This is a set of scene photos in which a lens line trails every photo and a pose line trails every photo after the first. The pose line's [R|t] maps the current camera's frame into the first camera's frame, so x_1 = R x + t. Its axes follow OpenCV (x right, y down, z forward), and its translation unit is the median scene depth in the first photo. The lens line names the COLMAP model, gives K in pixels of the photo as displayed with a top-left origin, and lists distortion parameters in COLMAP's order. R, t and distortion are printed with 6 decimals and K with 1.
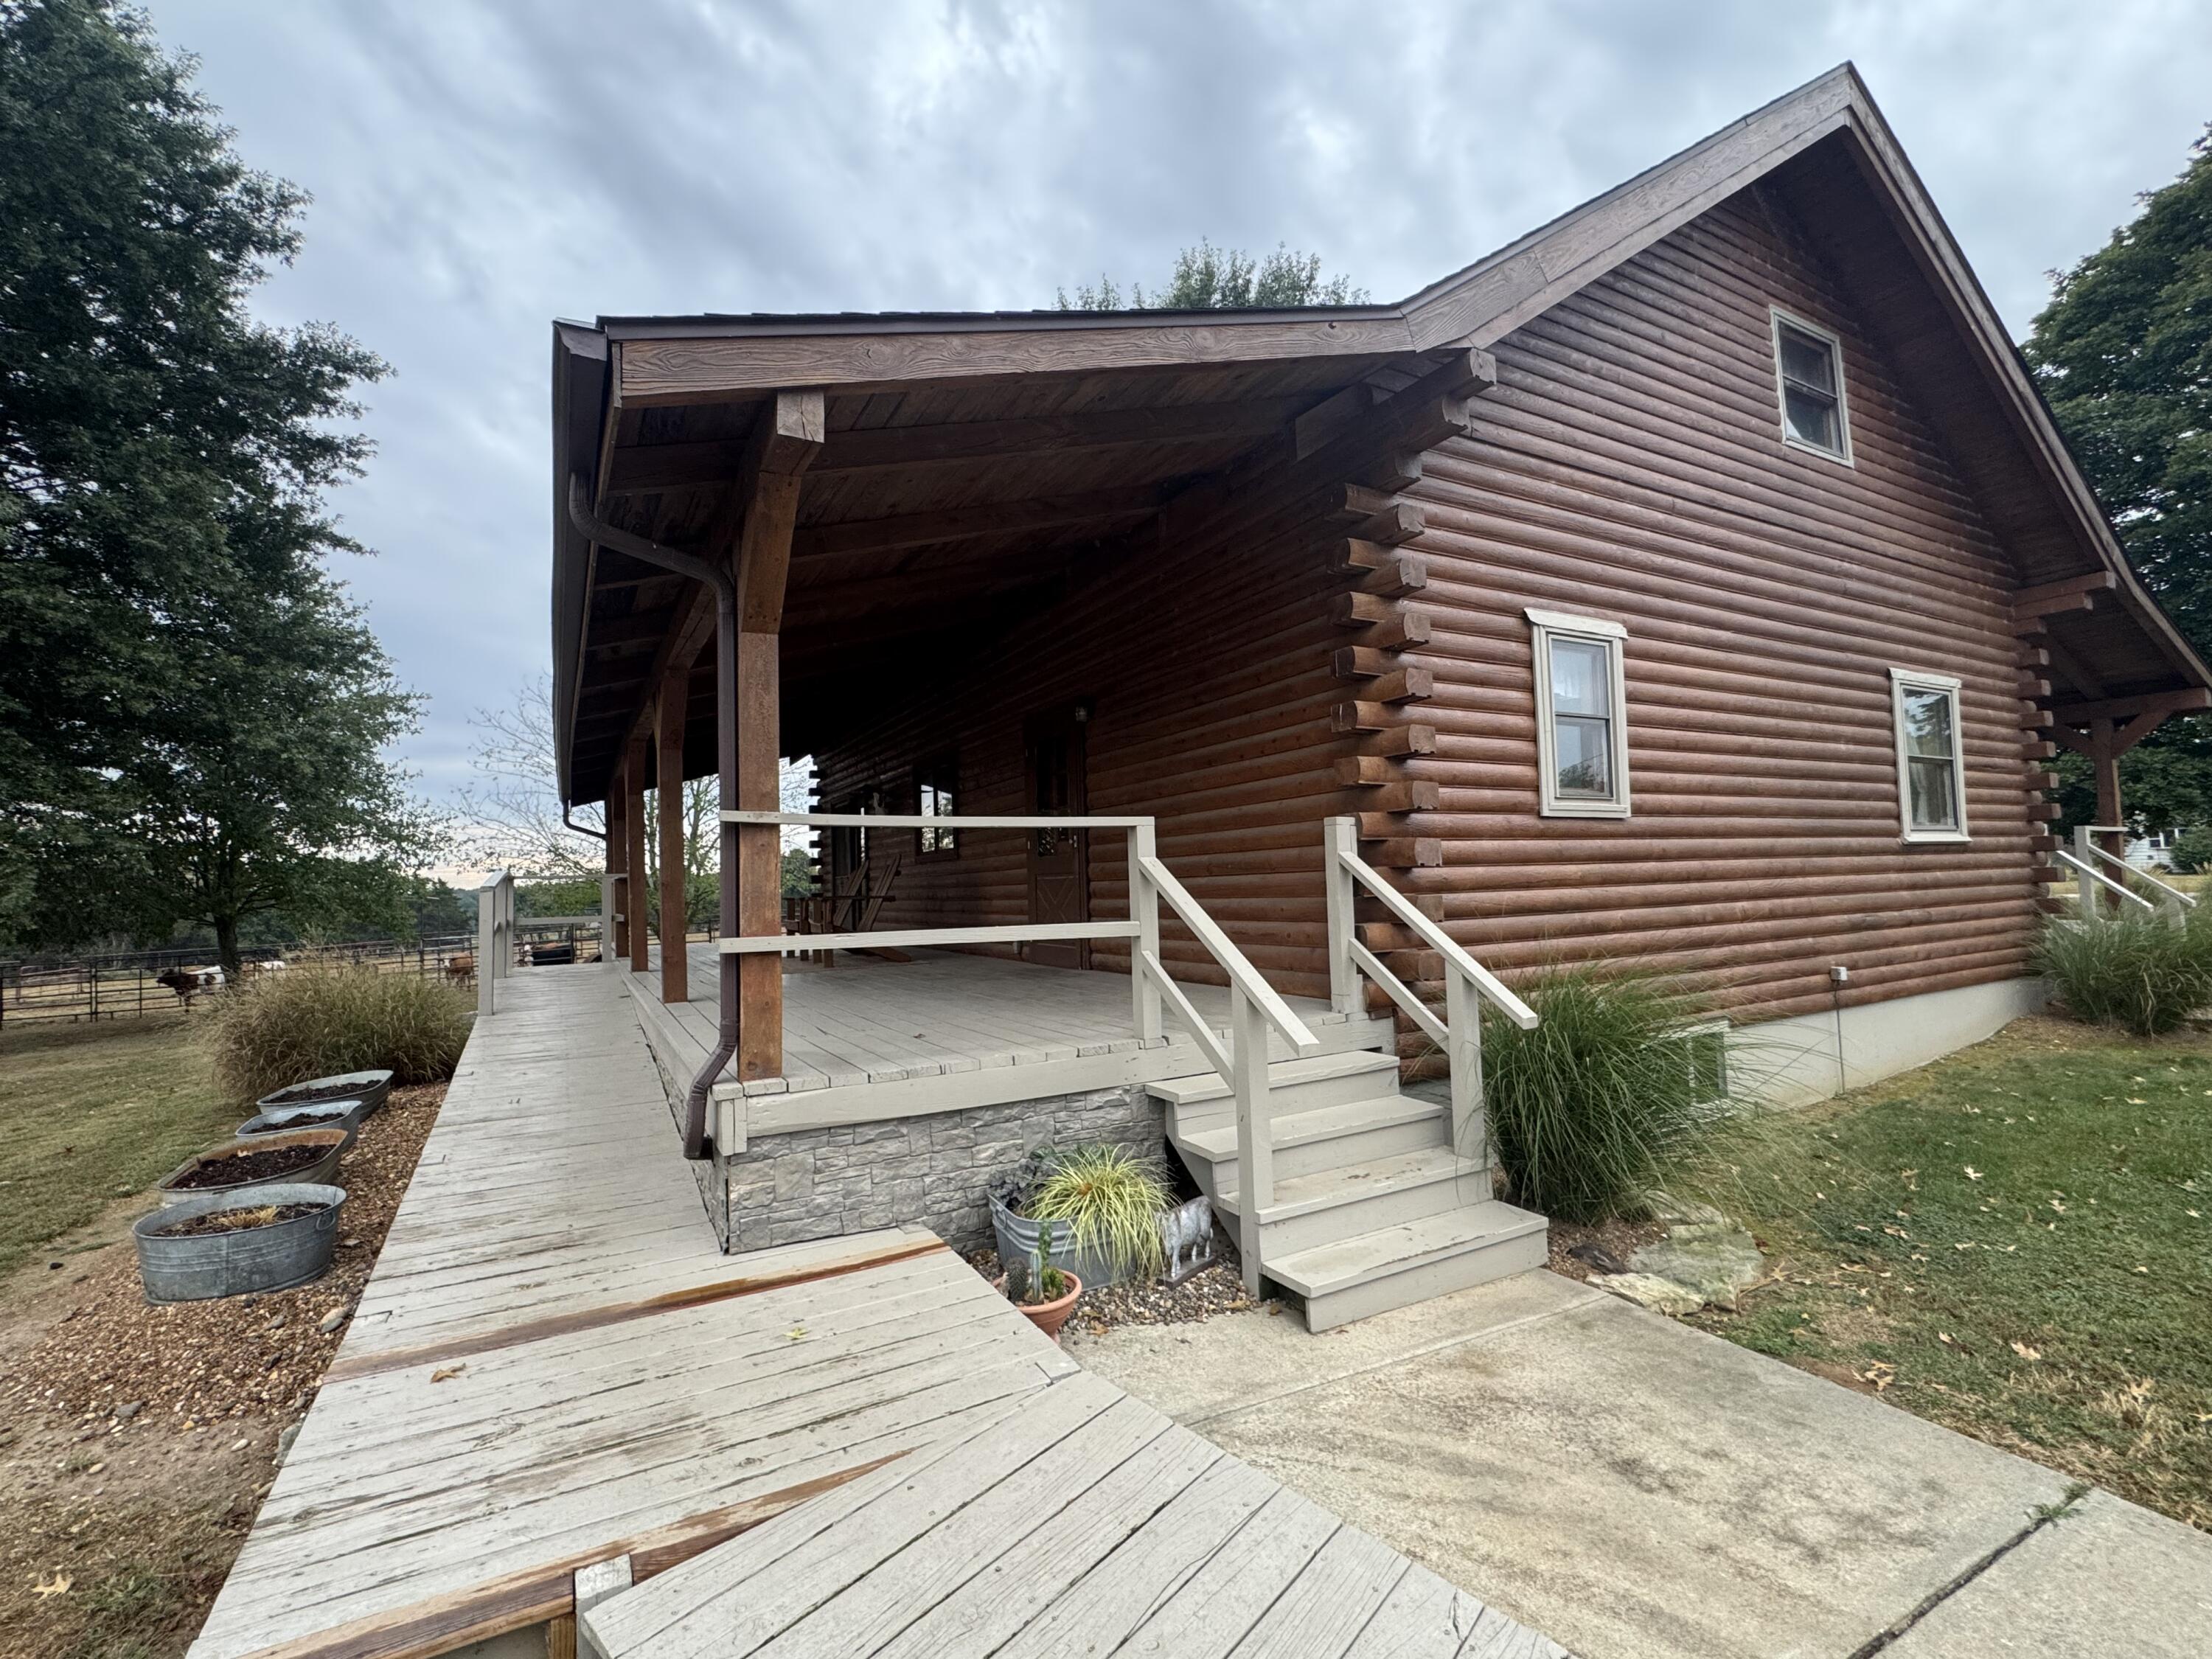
lens RADIAL K [[978.8, 0, 1101.1], [0, 978.8, 833.4], [0, 0, 1]] dist [-0.004614, -0.000367]
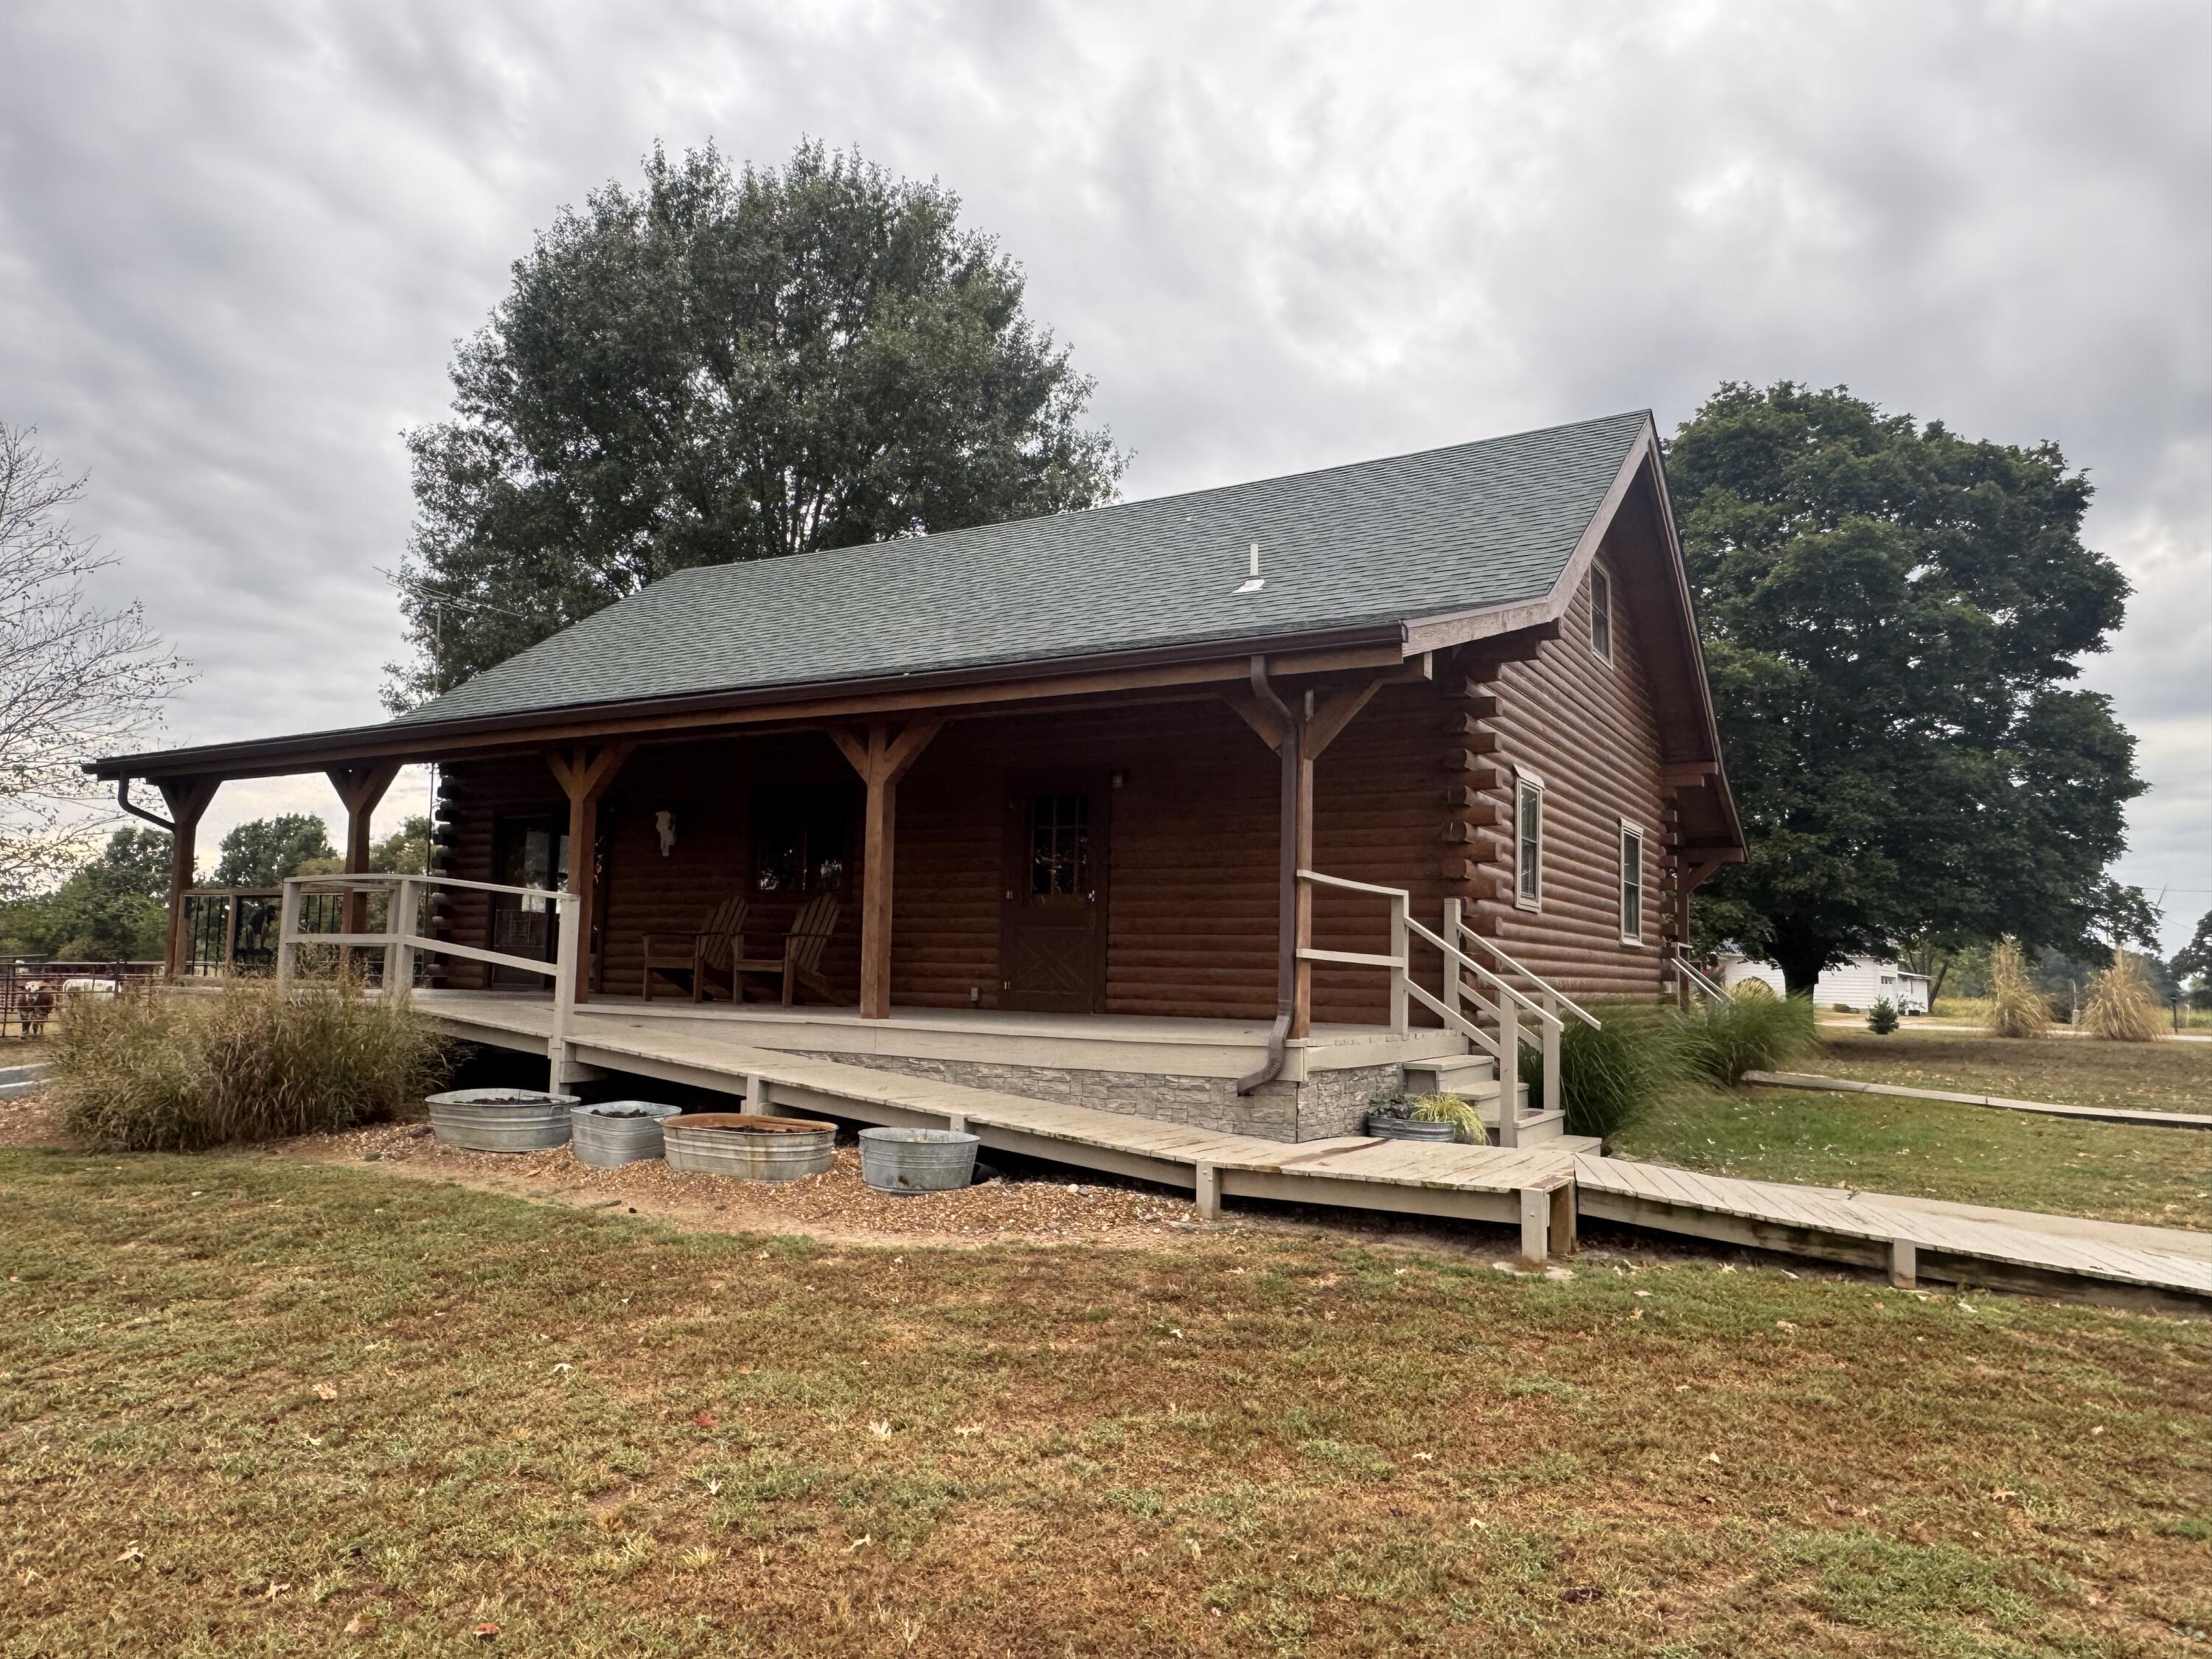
lens RADIAL K [[1482.4, 0, 1105.5], [0, 1482.4, 834.7], [0, 0, 1]] dist [-0.007487, -0.000678]
pose [[0.857554, 0.100778, 0.504425, -1.195442], [-0.078718, 0.994781, -0.064921, 0.065237], [-0.508335, 0.015966, 0.861011, -0.593578]]
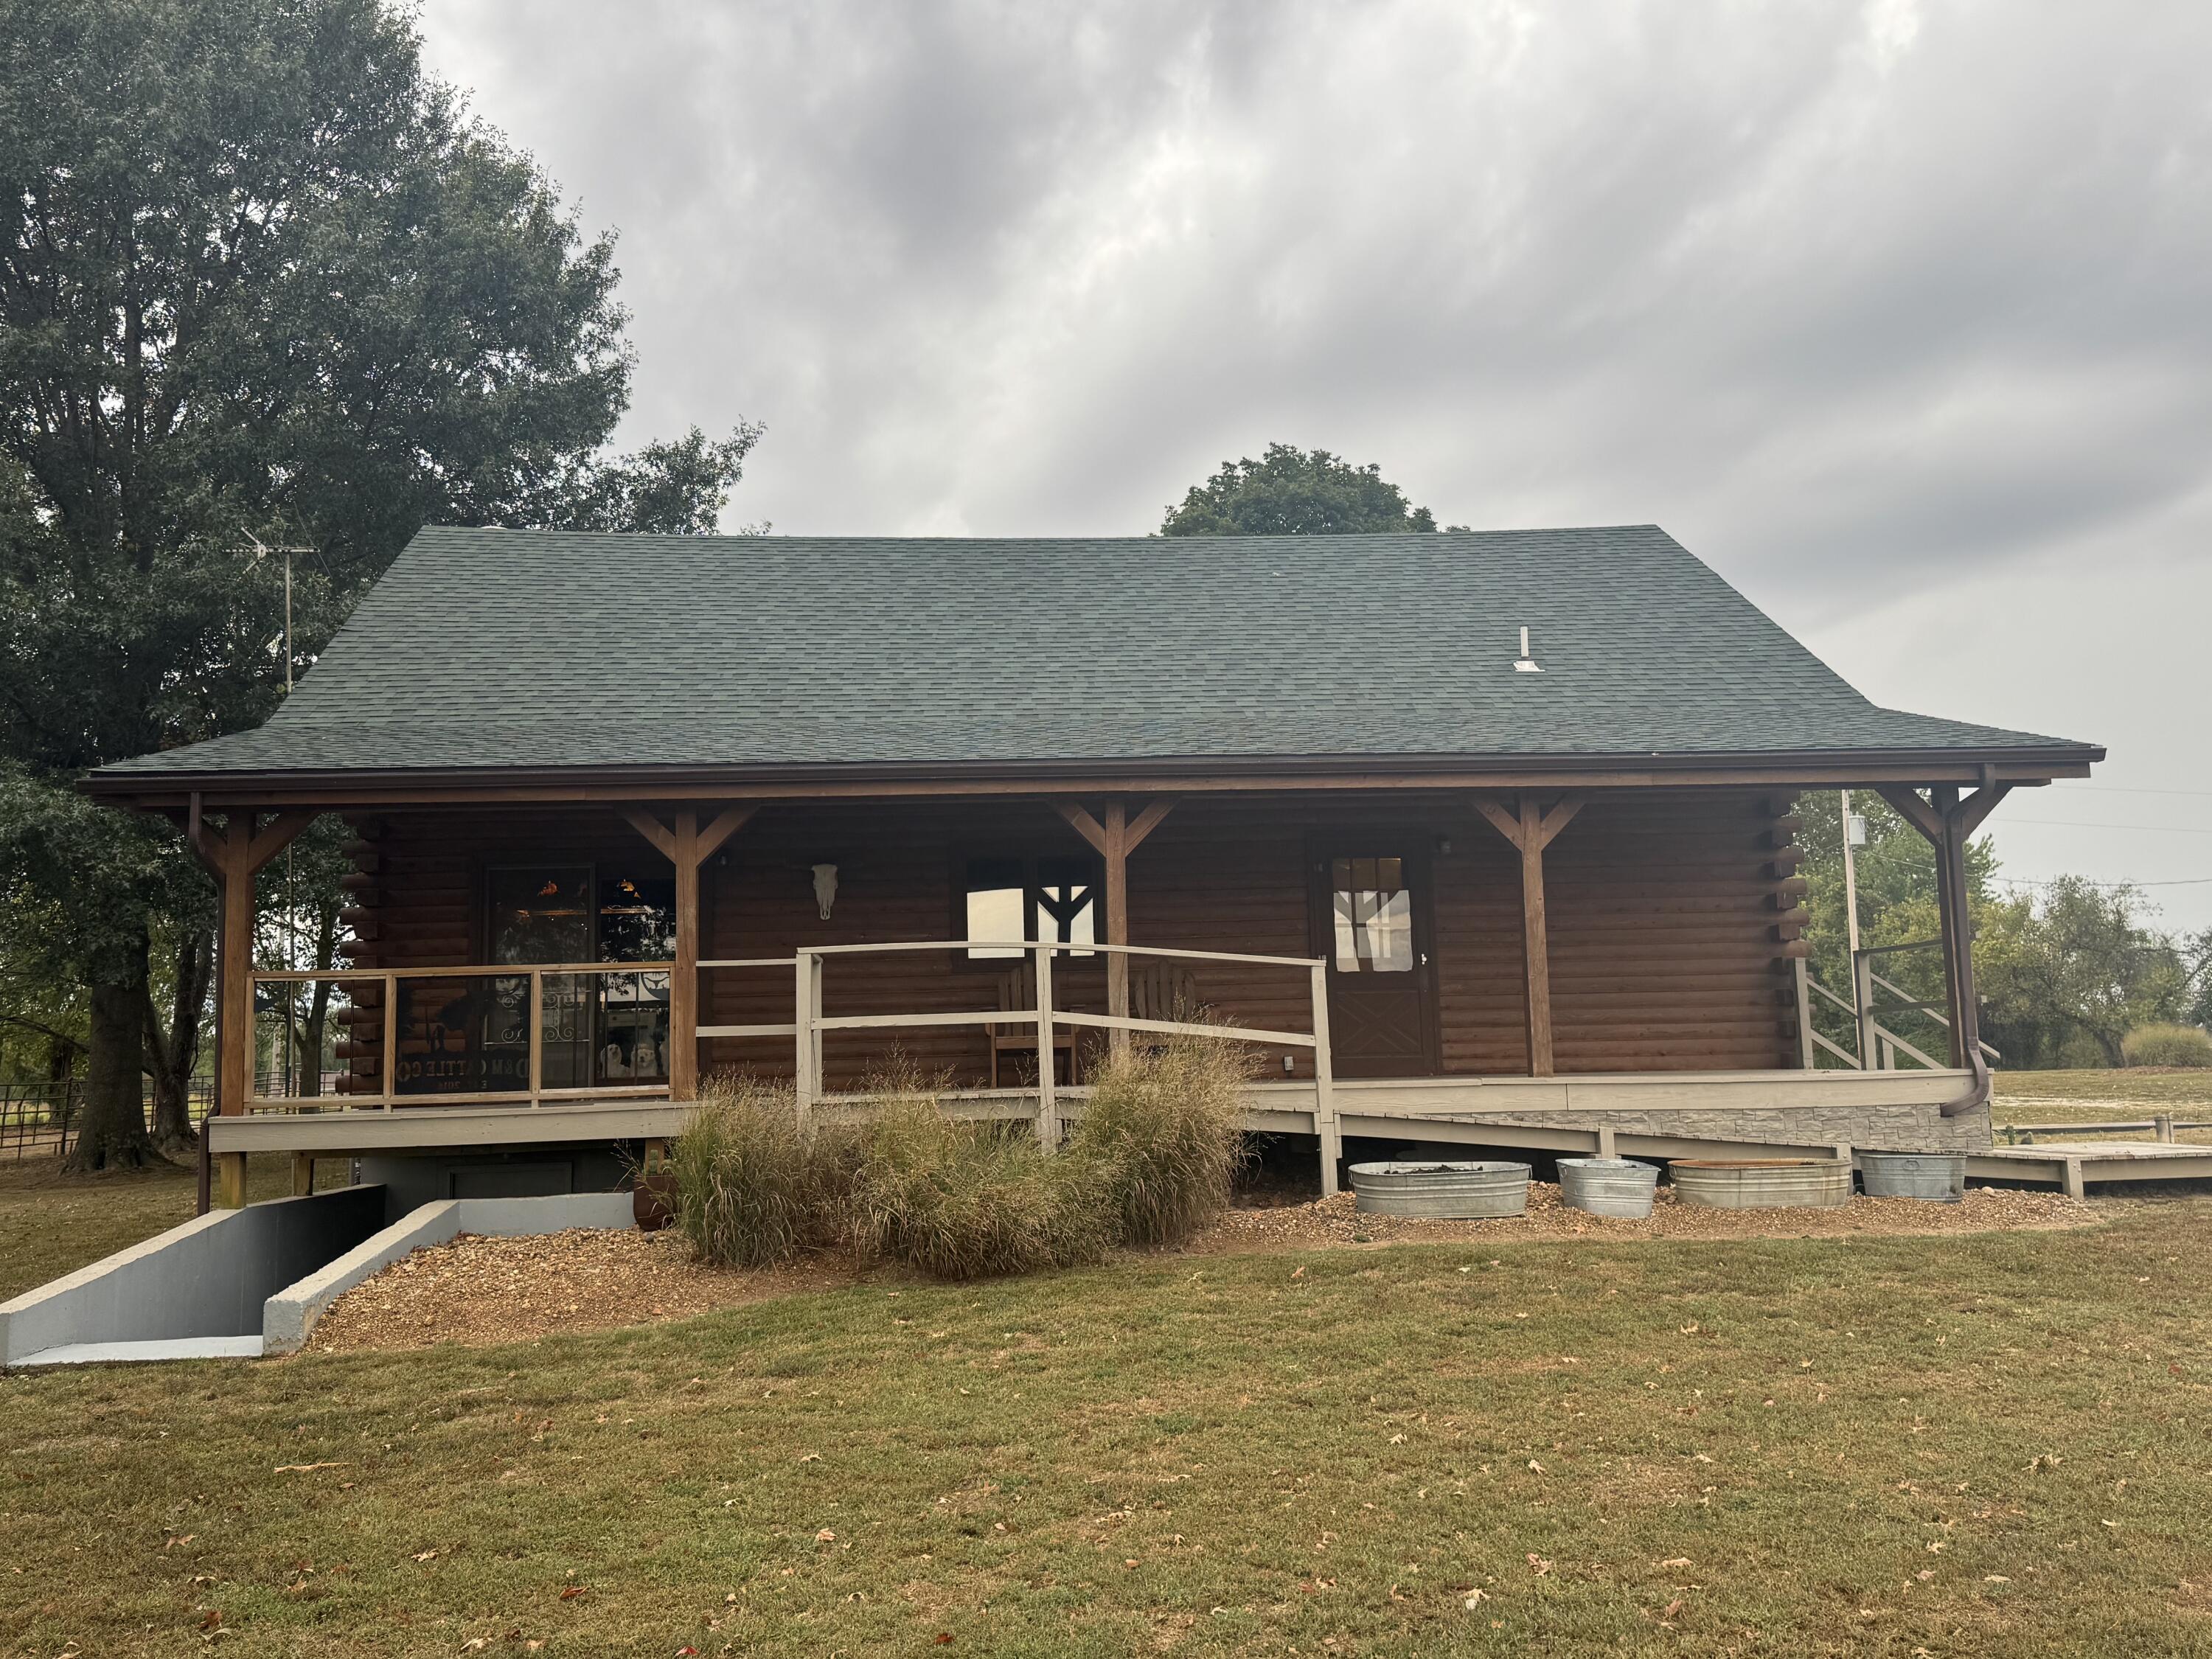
lens RADIAL K [[1861.4, 0, 1105.0], [0, 1861.4, 828.6], [0, 0, 1]] dist [0.005968, -0.003559]
pose [[0.432086, 0.137706, 0.891257, -2.877654], [-0.041399, 0.990260, -0.132932, 0.215853], [-0.900882, 0.020541, 0.433579, 0.562957]]
